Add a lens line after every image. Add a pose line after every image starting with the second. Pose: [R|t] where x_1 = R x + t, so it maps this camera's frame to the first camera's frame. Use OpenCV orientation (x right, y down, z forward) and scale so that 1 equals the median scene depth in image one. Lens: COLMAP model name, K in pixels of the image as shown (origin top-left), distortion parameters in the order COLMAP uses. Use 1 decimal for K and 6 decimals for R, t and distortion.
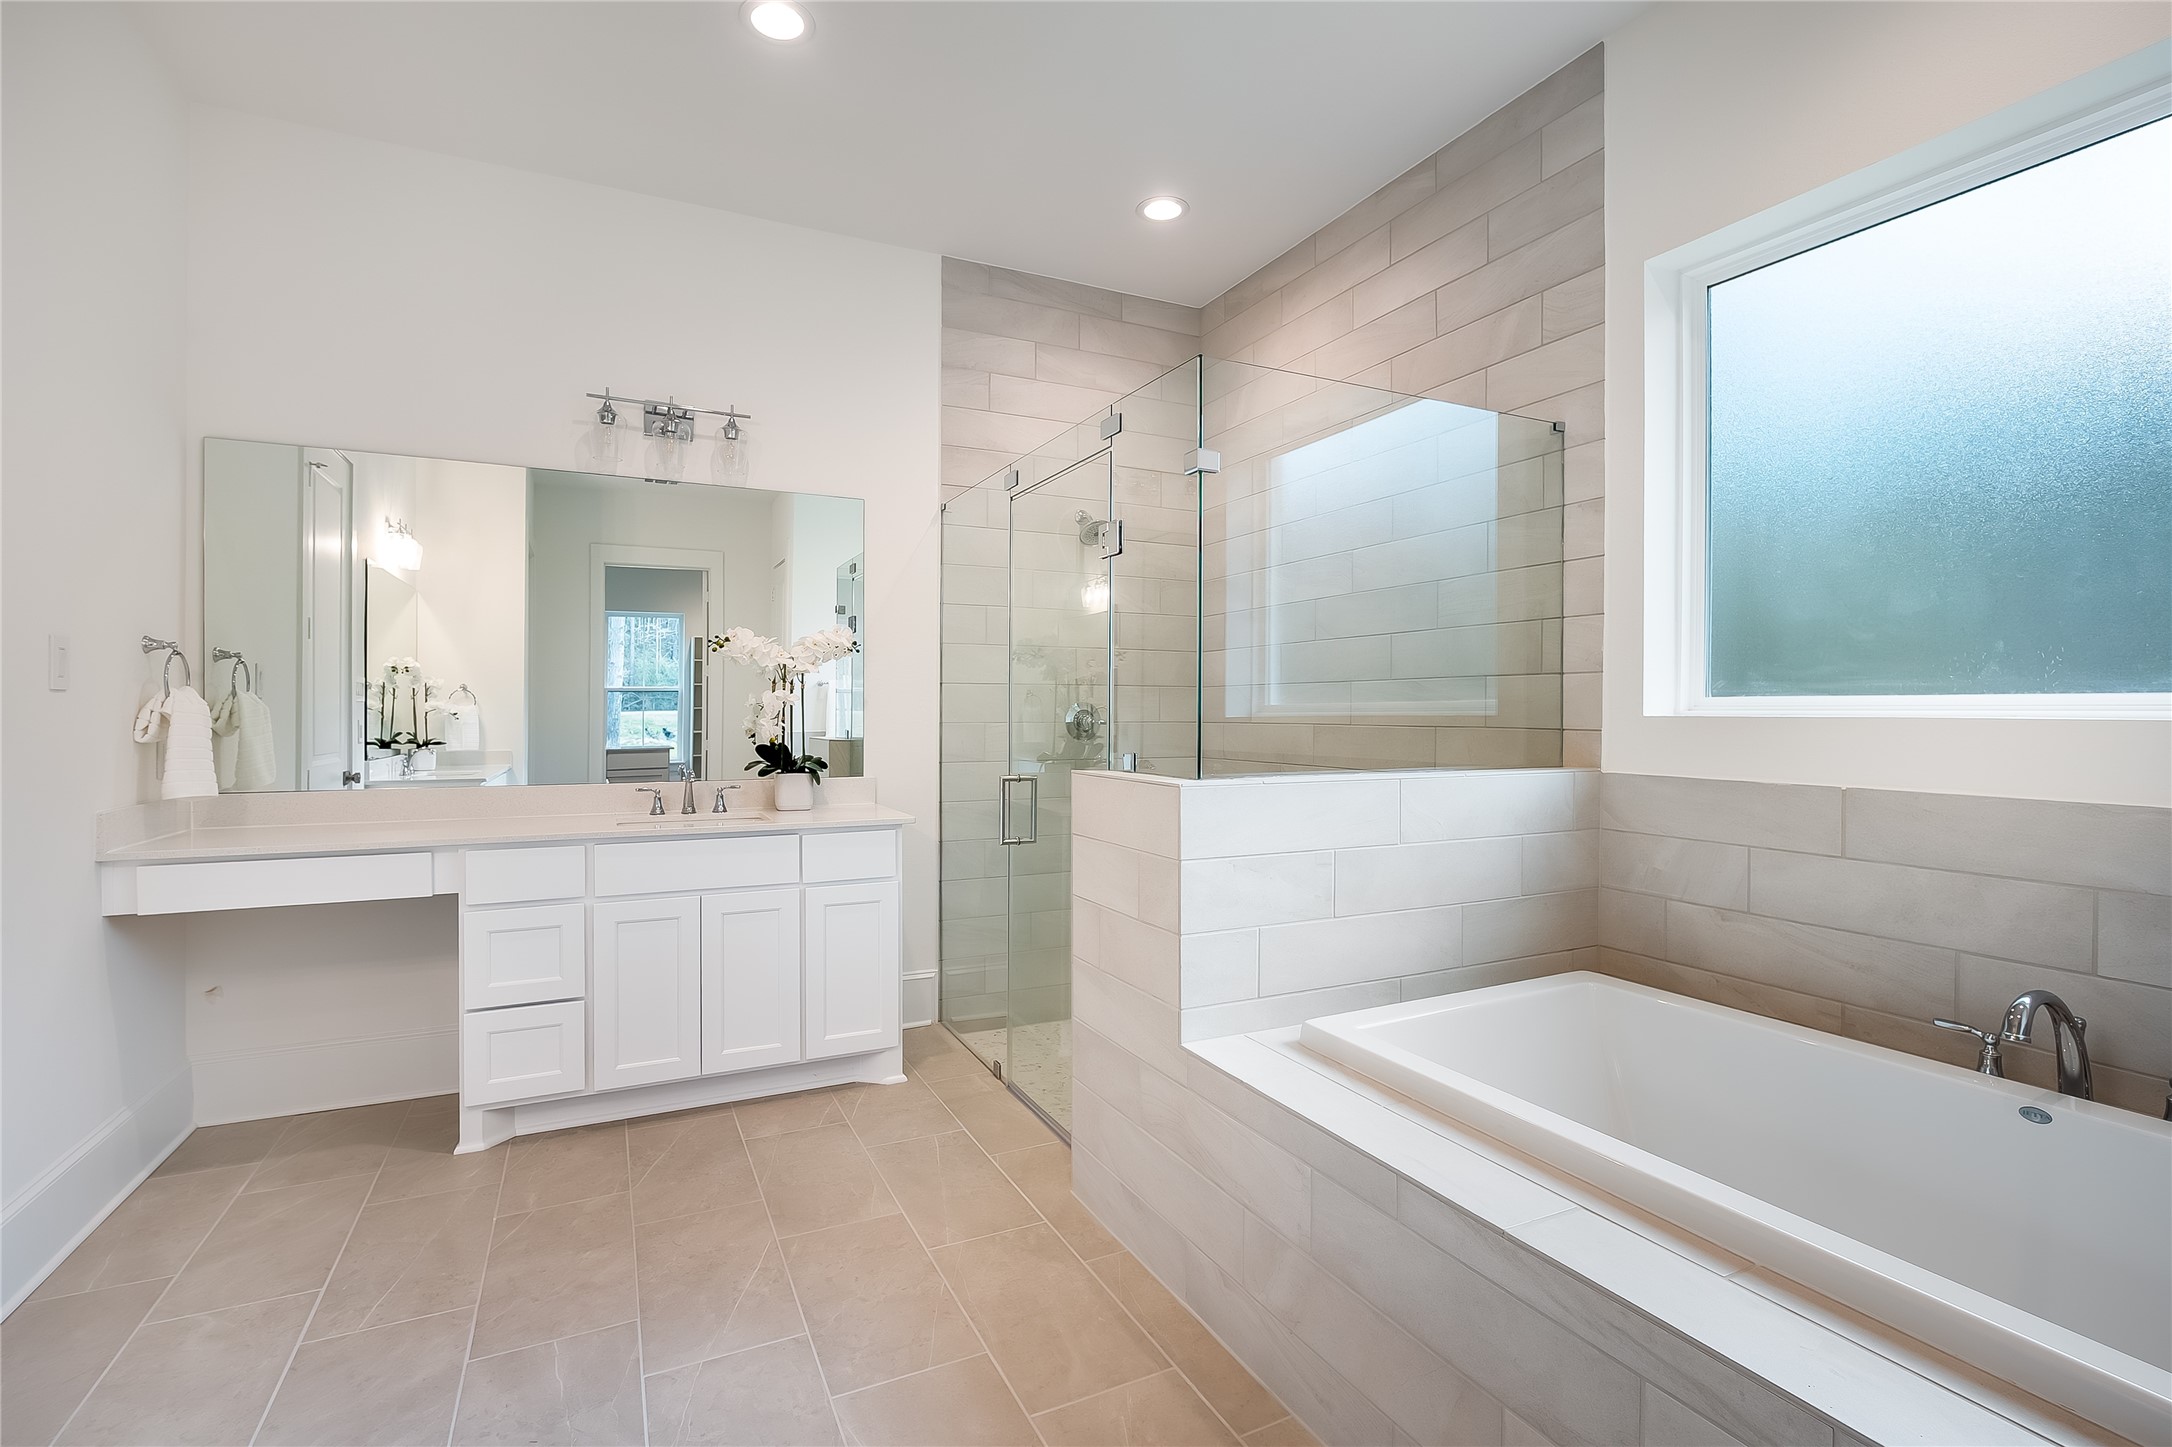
lens RADIAL K [[986.2, 0, 1081.6], [0, 986.2, 713.7], [0, 0, 1]] dist [-0.011883, 0.000939]
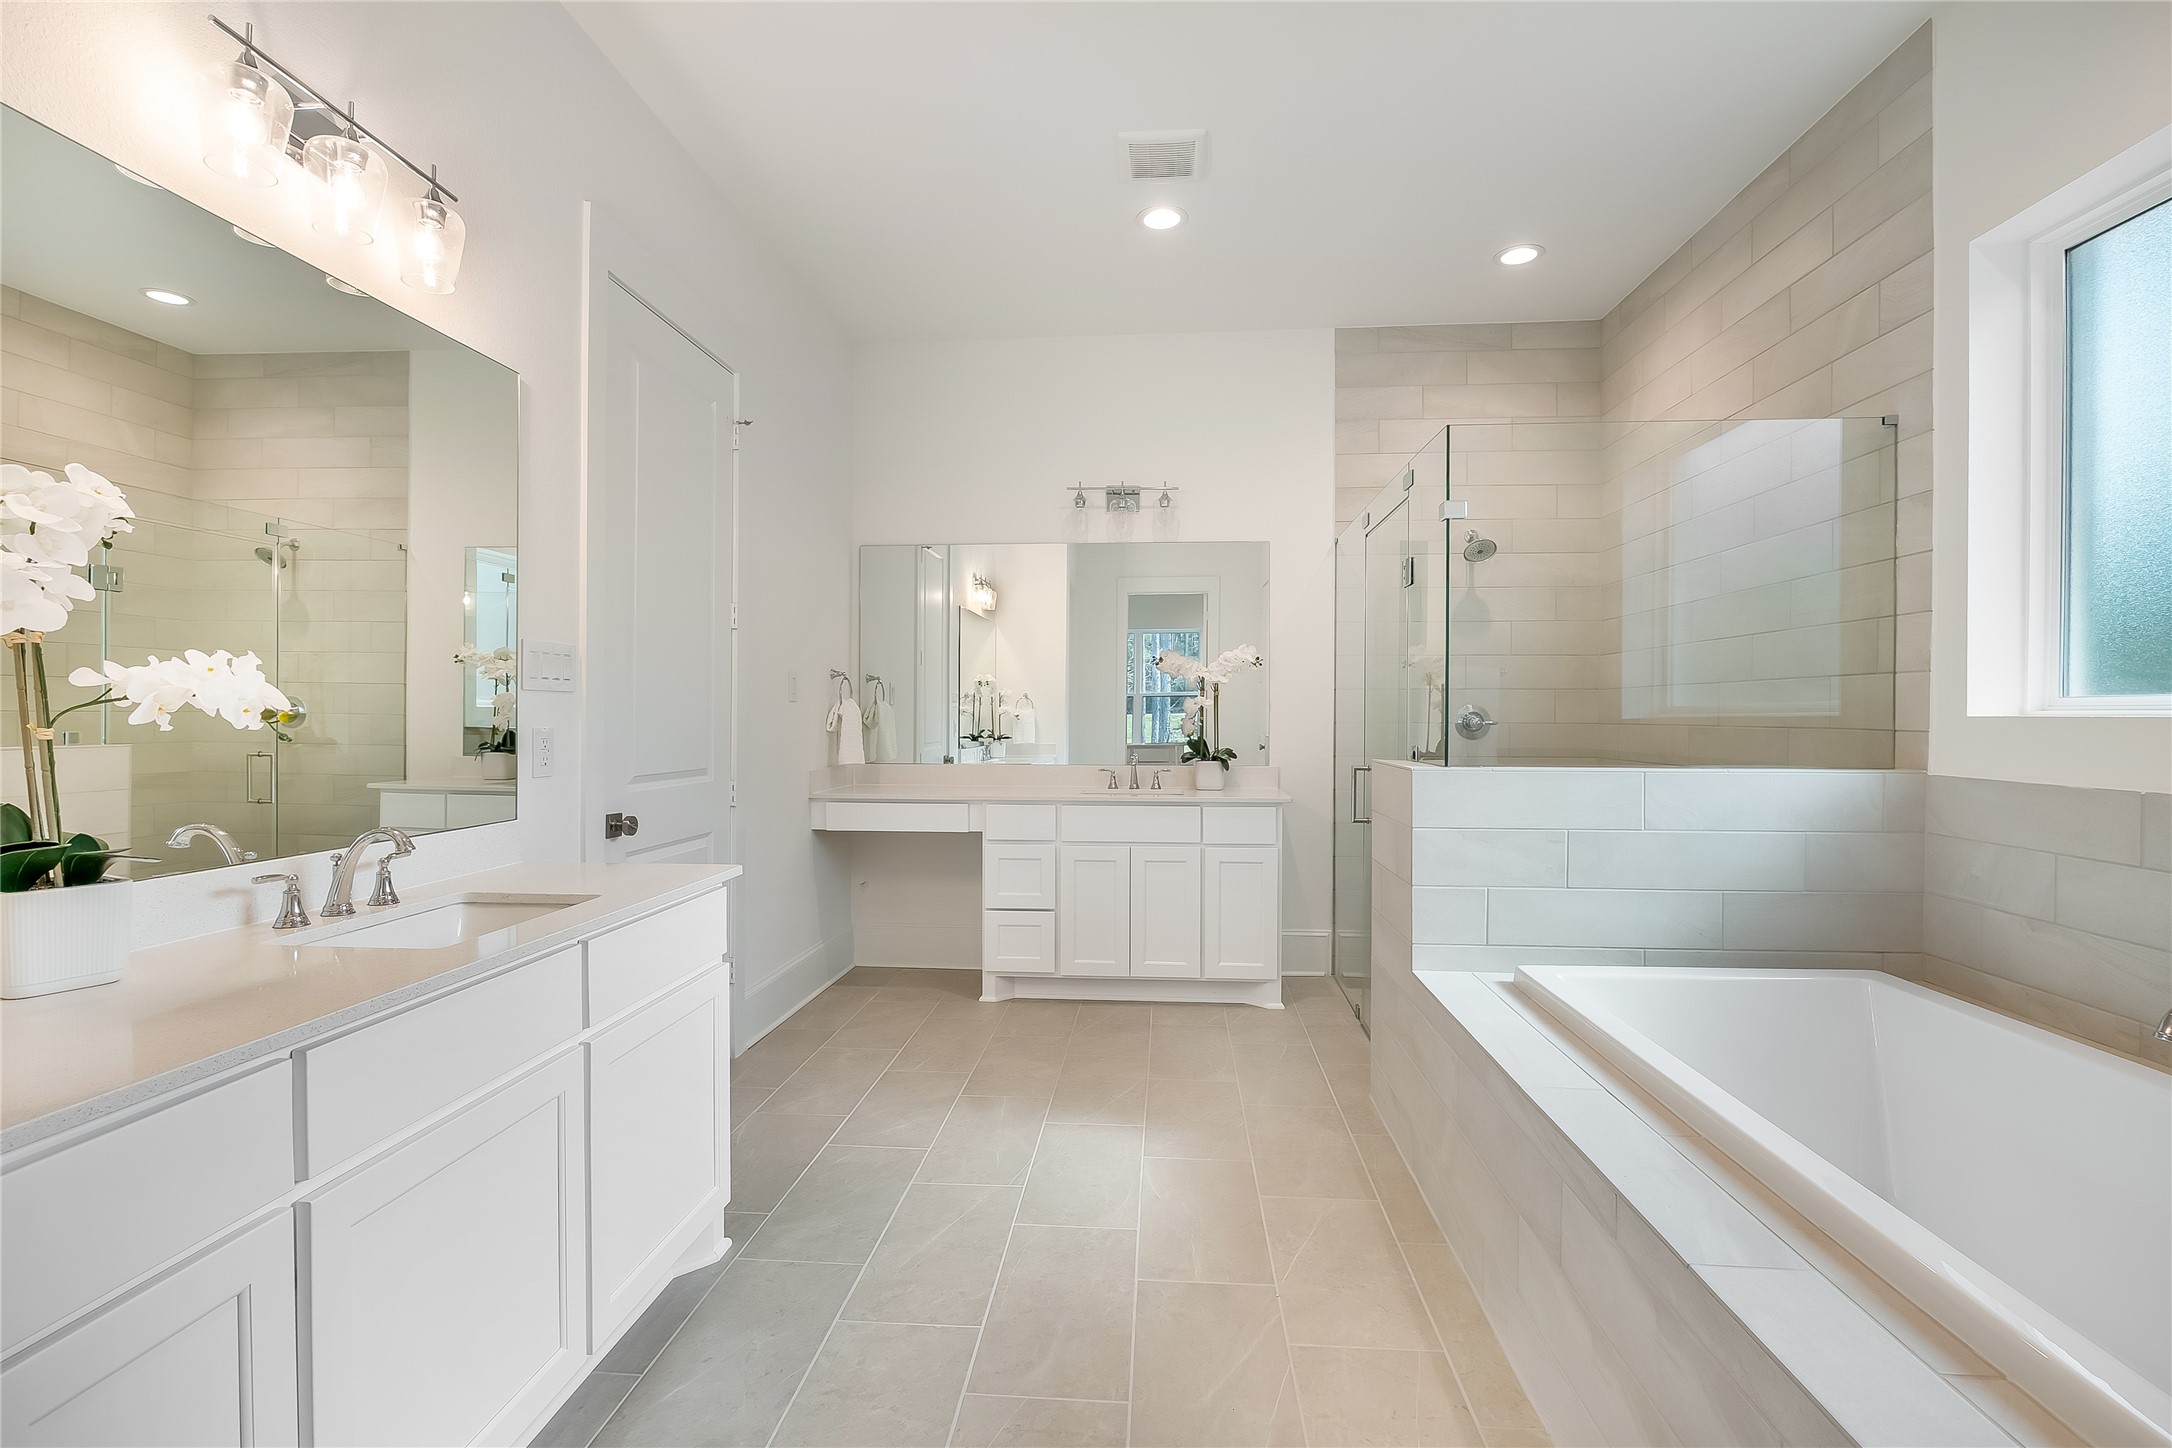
lens RADIAL K [[986.2, 0, 1081.6], [0, 986.2, 714.2], [0, 0, 1]] dist [-0.011883, 0.000939]
pose [[0.856437, -0.000388, -0.516251, 0.277840], [-0.001141, 0.999996, -0.002645, 0.003202], [0.516250, 0.002854, 0.856433, -0.227964]]
